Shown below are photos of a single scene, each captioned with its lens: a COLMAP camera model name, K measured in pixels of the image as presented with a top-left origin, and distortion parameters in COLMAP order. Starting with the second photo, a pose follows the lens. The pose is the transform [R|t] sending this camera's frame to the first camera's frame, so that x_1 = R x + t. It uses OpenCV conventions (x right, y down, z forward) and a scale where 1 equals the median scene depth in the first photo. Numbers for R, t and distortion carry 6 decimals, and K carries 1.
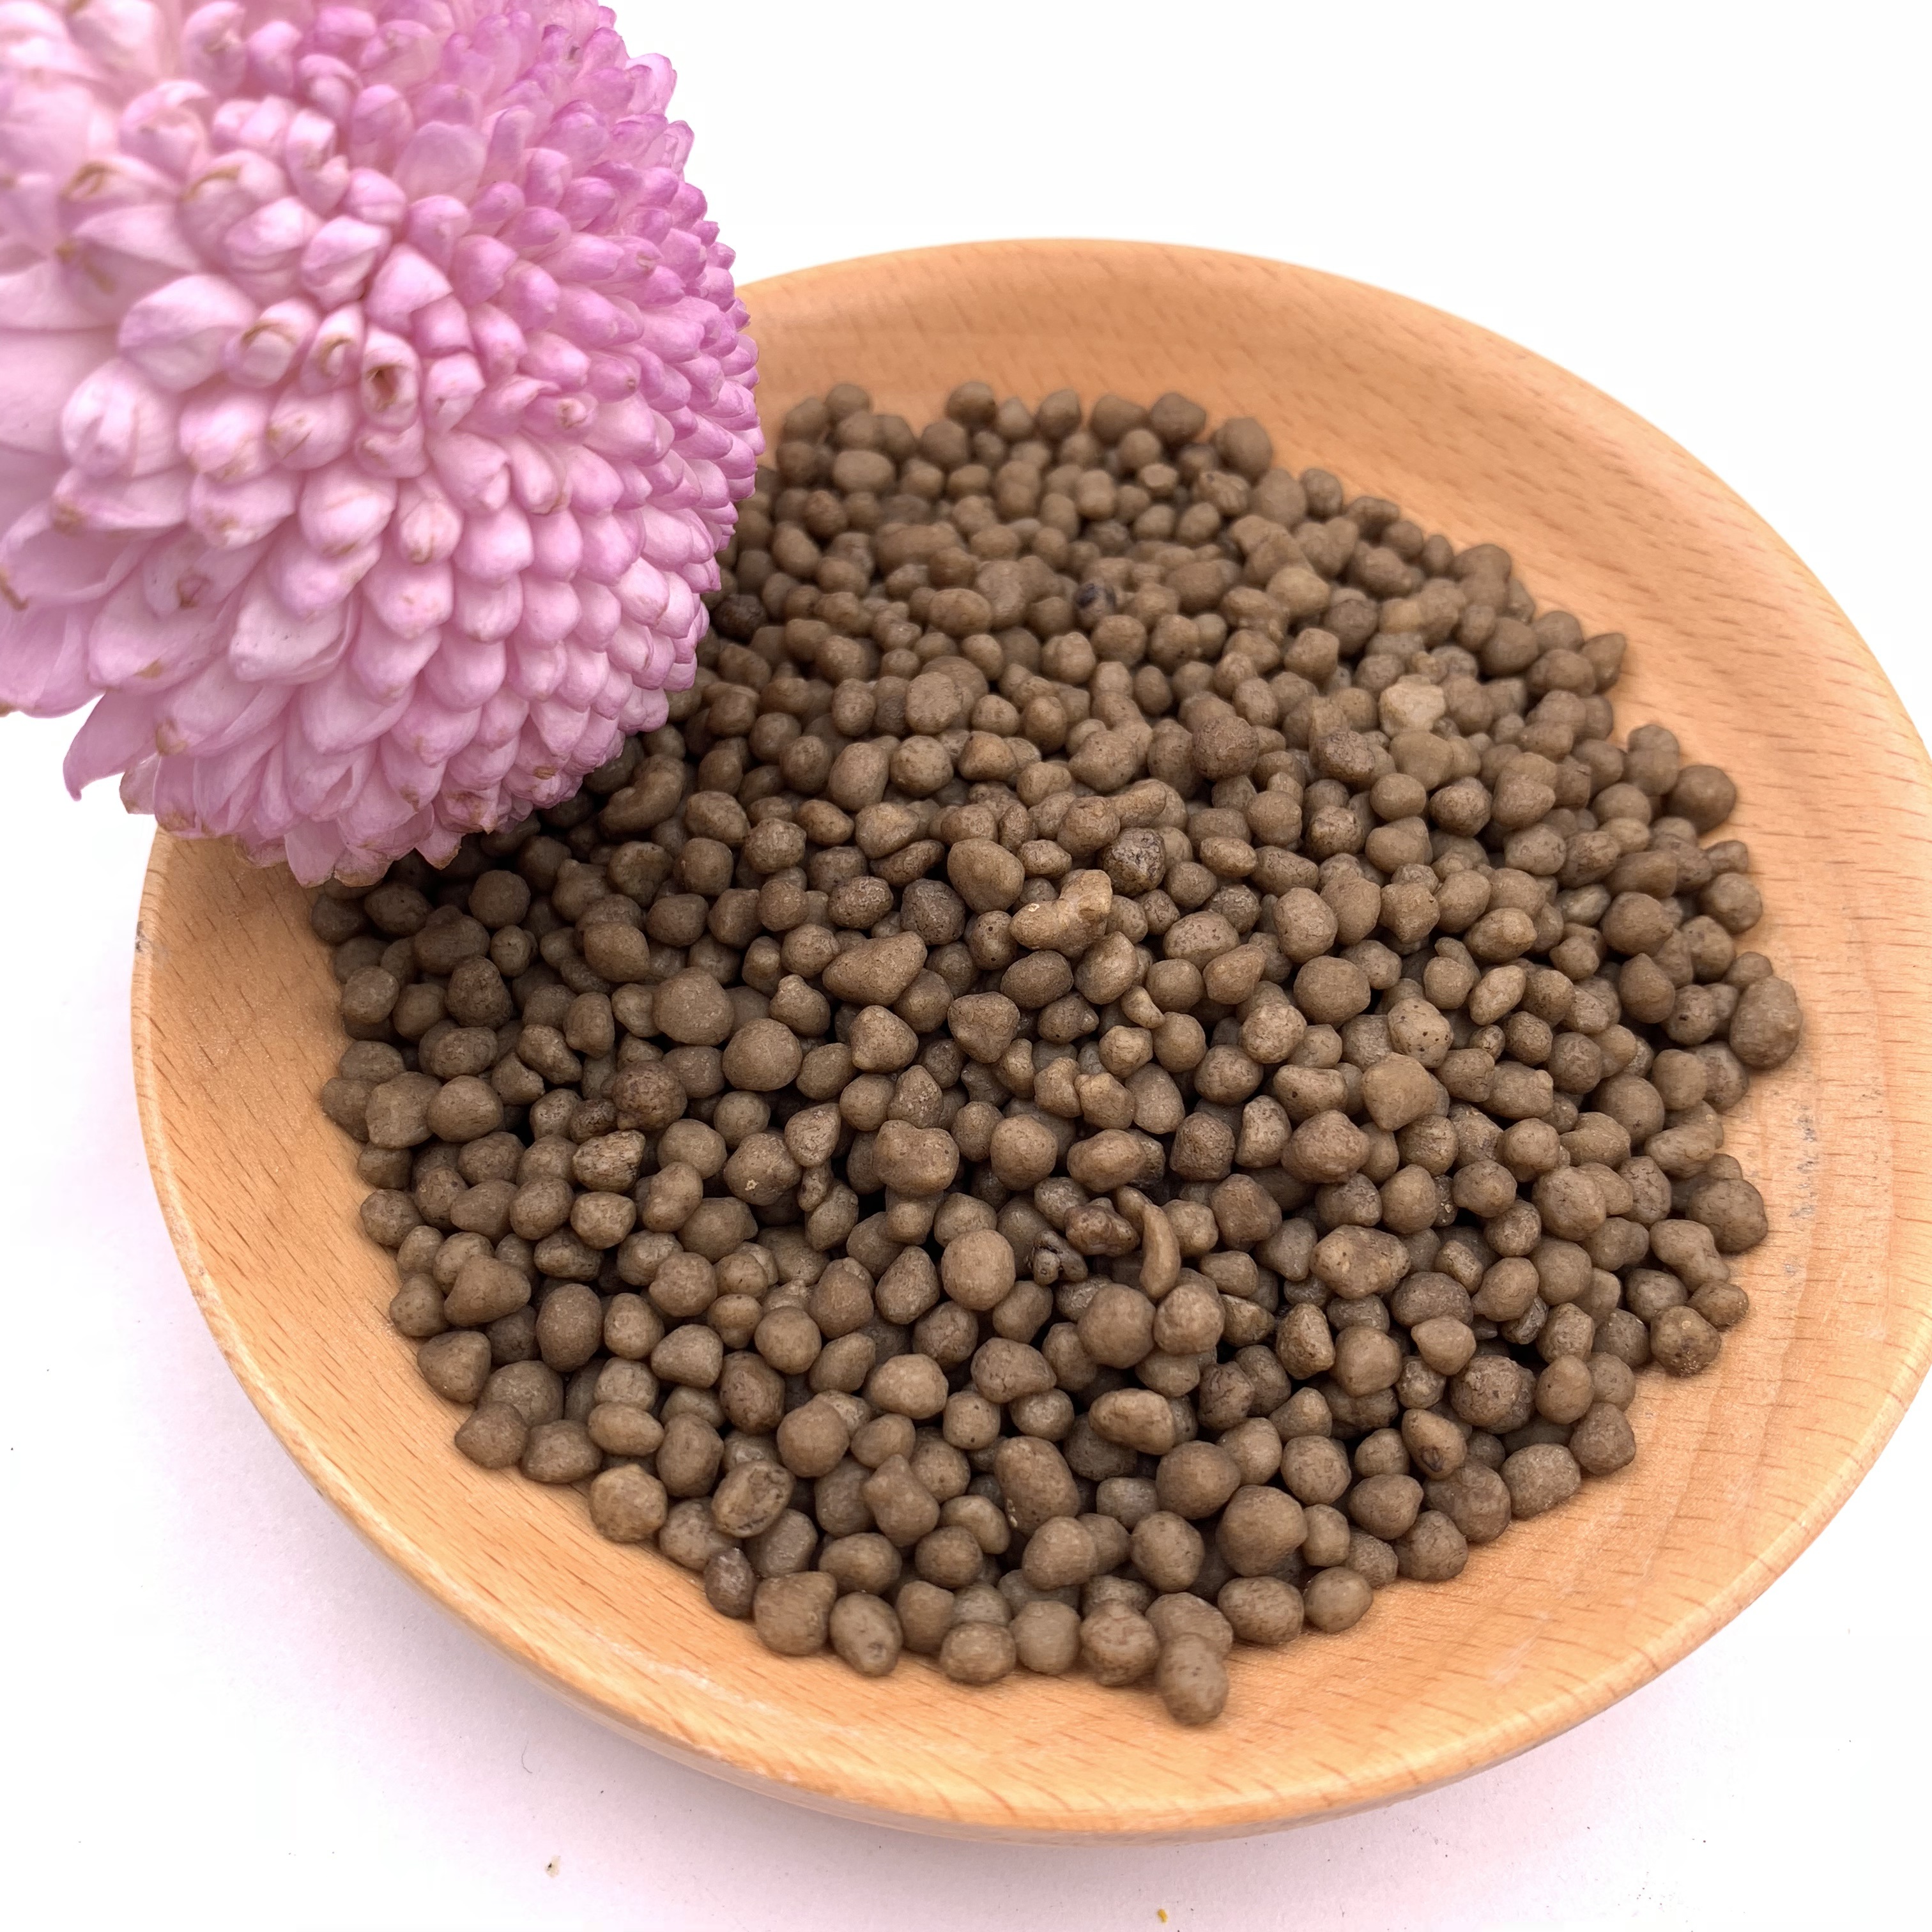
lens RADIAL K [[2017.2, 0, 964.4], [0, 2017.2, 991.0], [0, 0, 1]] dist [0.216354, -0.696678]
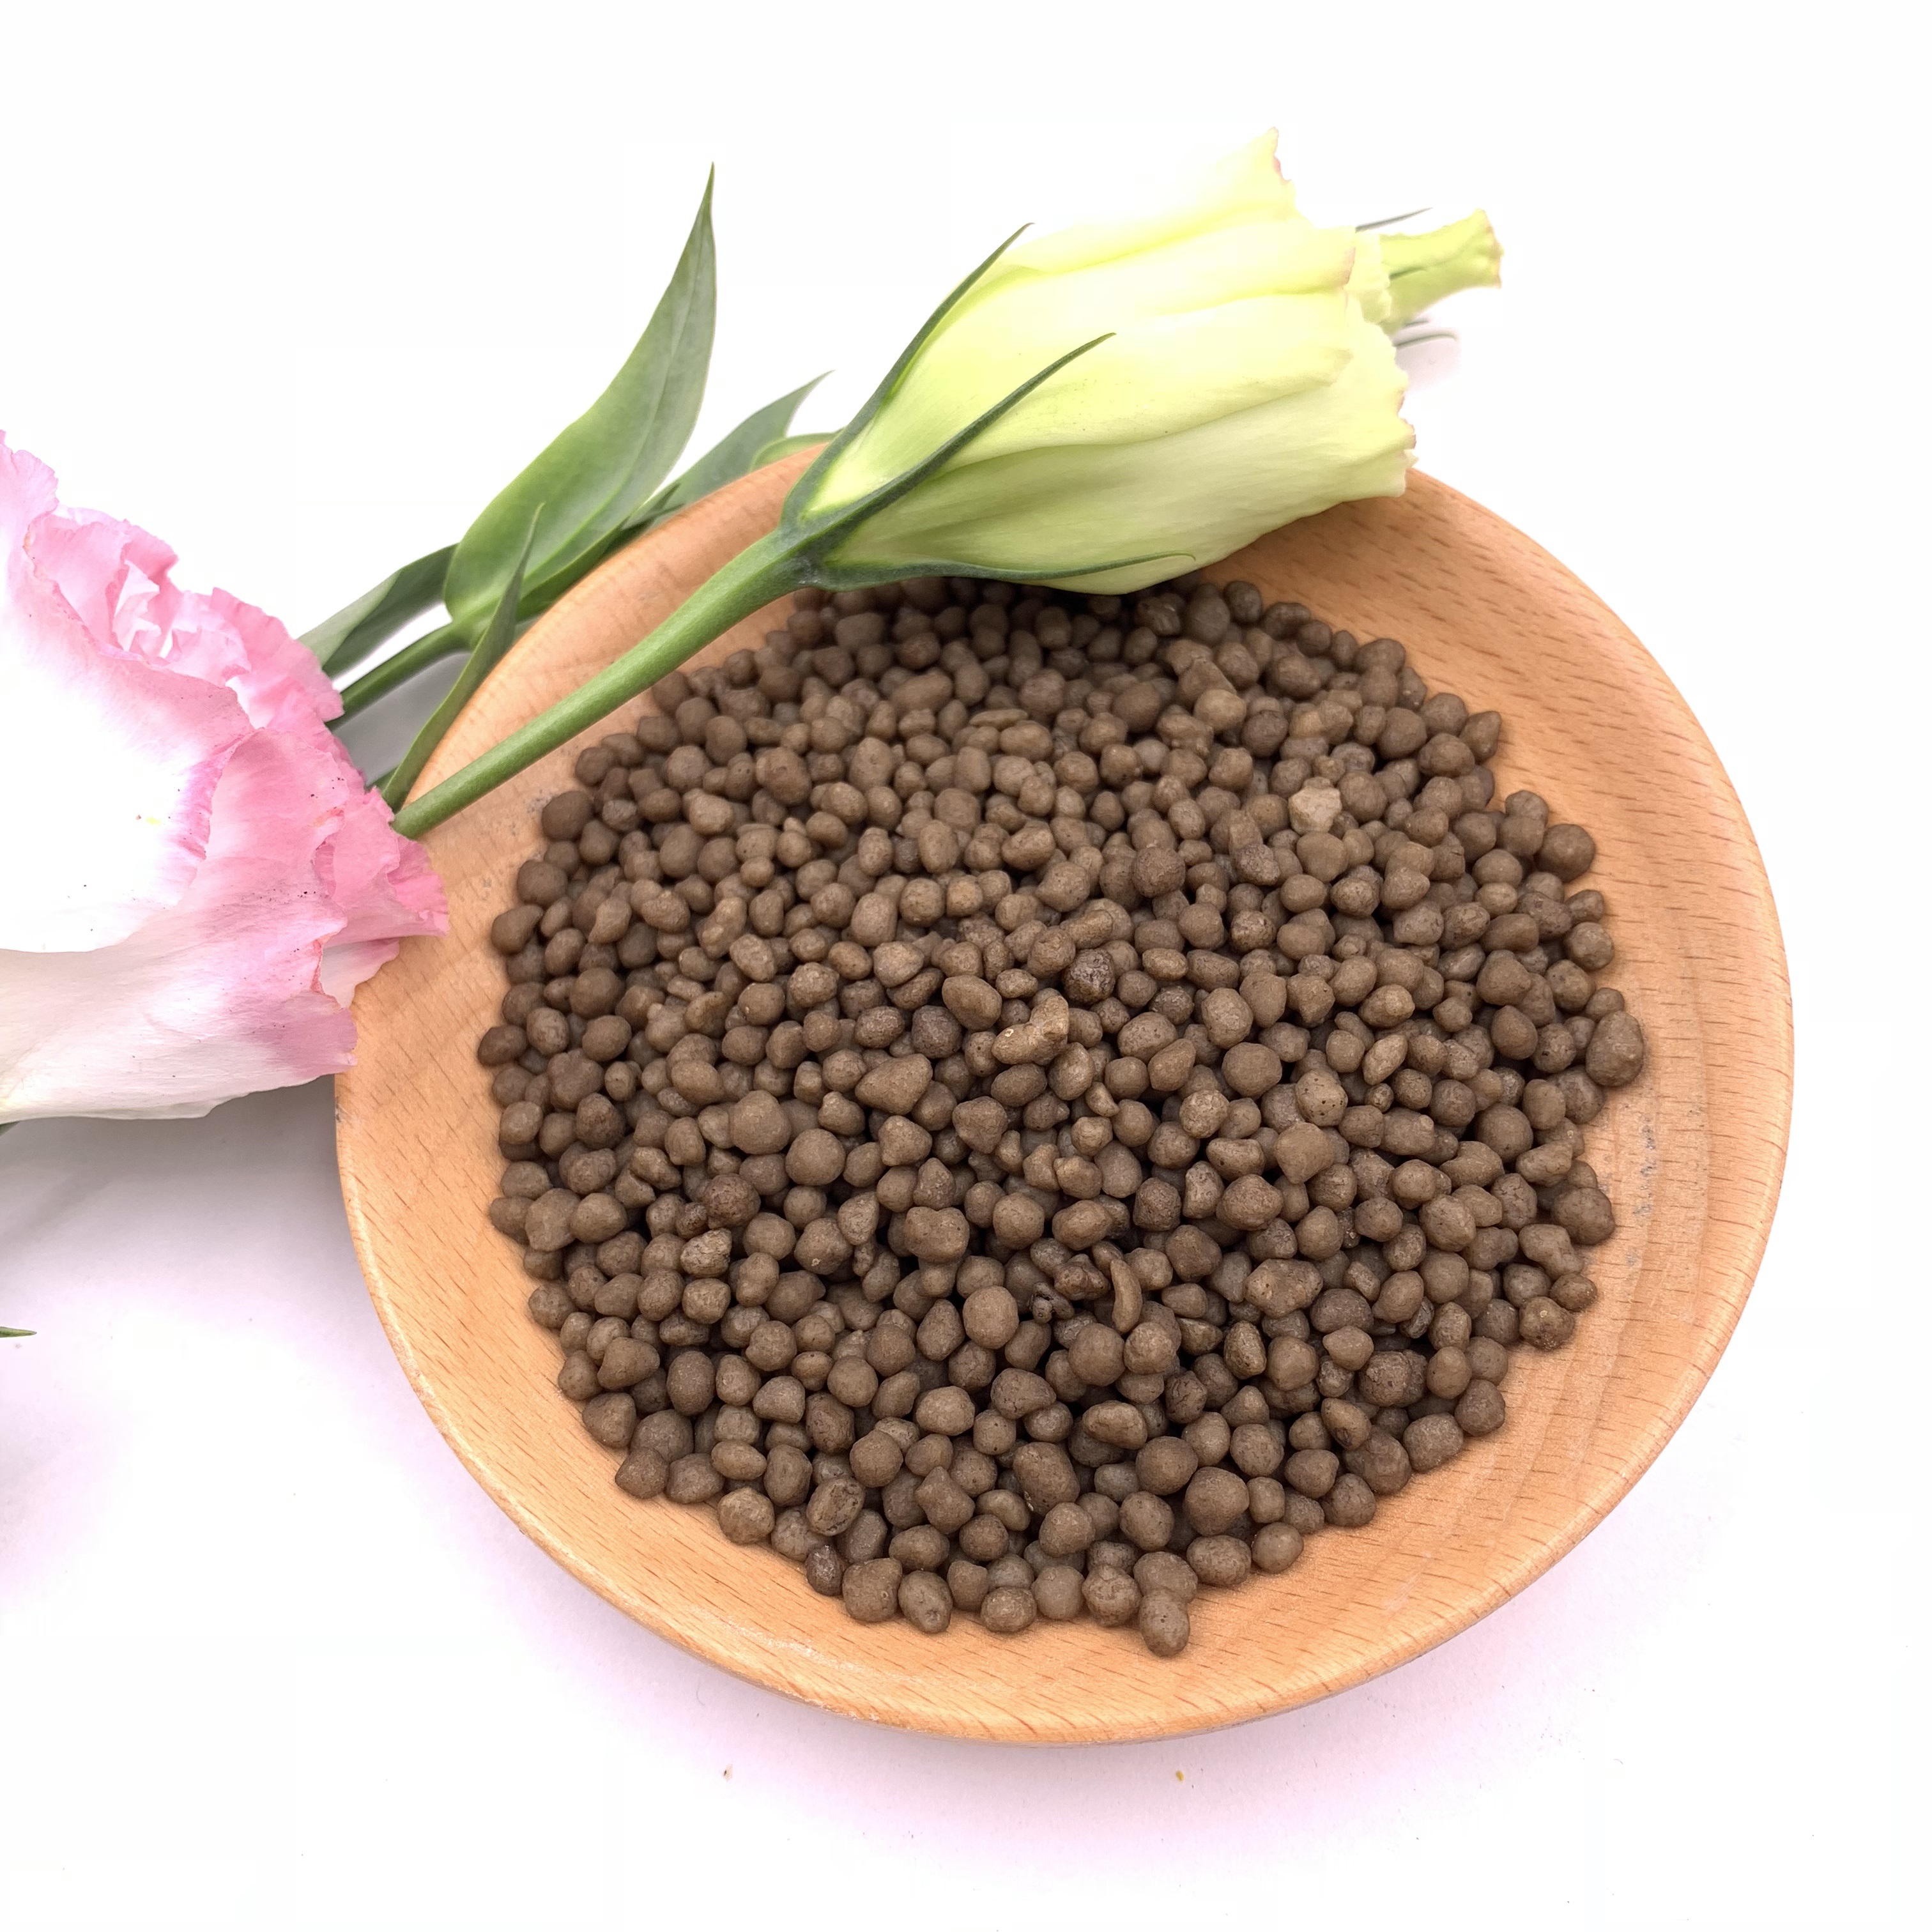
lens RADIAL K [[1998.8, 0, 958.6], [0, 1998.8, 993.2], [0, 0, 1]] dist [0.297348, -1.068045]
pose [[0.992256, -0.092245, -0.083177, 0.109934], [0.100964, 0.989059, 0.107556, -0.204942], [0.072345, -0.115121, 0.990714, -0.262448]]
